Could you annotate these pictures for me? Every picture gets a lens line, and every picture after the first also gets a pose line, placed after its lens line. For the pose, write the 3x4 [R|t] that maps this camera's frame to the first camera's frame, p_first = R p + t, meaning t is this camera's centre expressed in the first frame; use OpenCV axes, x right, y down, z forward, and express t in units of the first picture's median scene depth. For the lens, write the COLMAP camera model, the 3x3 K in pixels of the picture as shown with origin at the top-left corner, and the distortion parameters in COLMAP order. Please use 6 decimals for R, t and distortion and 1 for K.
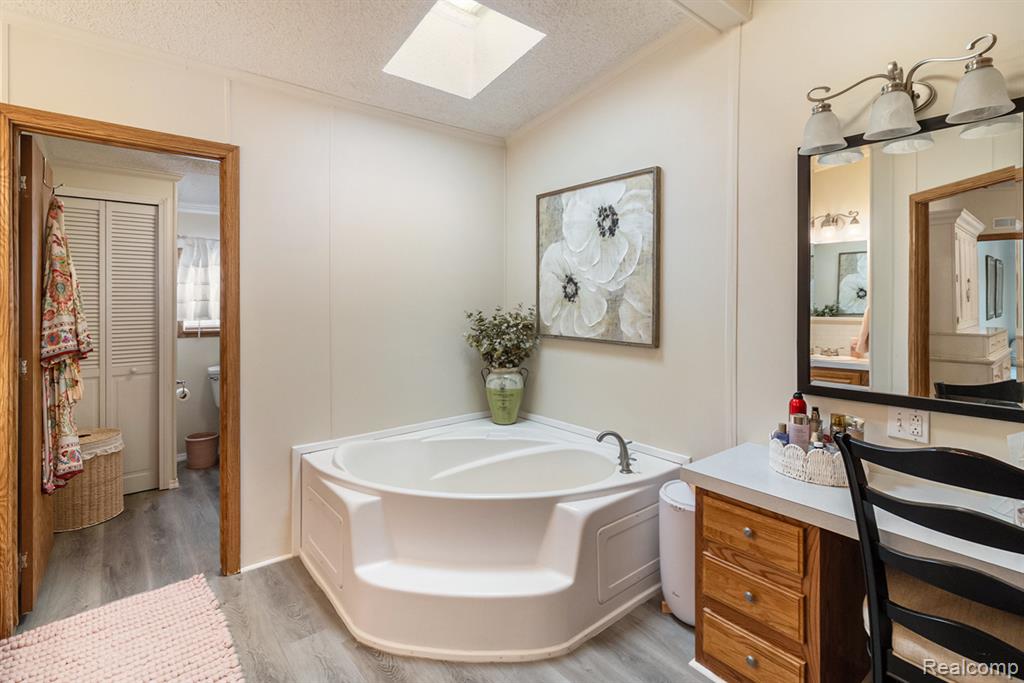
lens RADIAL K [[482.1, 0, 514.7], [0, 482.1, 322.6], [0, 0, 1]] dist [0.000680, -0.000154]
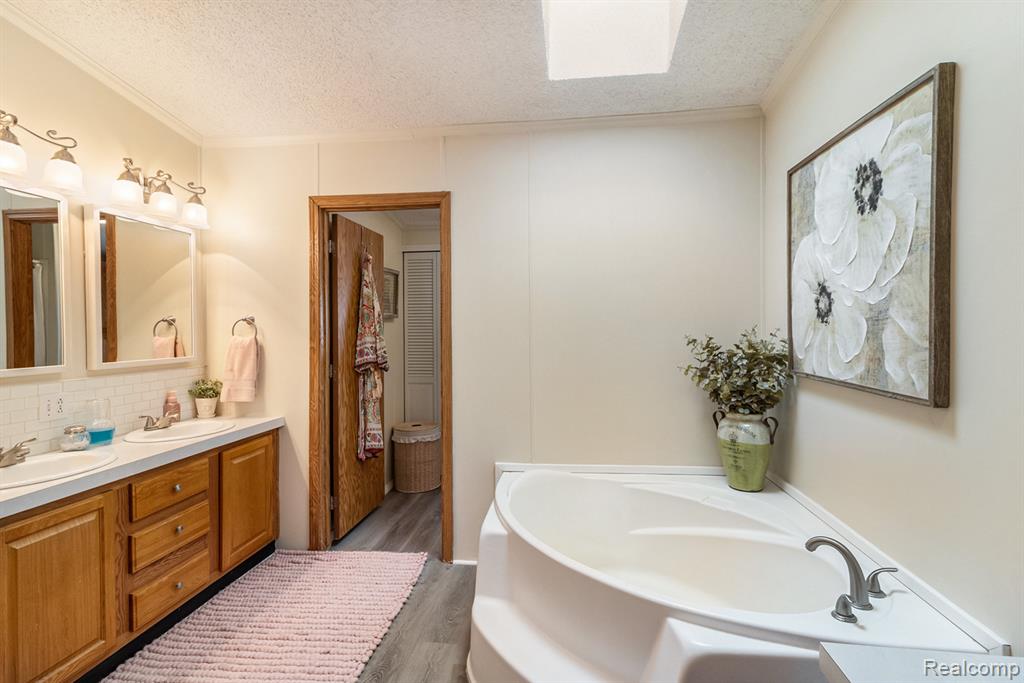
lens RADIAL K [[483.7, 0, 512.0], [0, 483.7, 341.5], [0, 0, 1]] dist [0.000405, -0.000439]
pose [[0.694798, 0.015082, -0.719047, 0.322916], [-0.026793, 0.999629, -0.004923, -0.004457], [0.718706, 0.022686, 0.694944, 0.273746]]
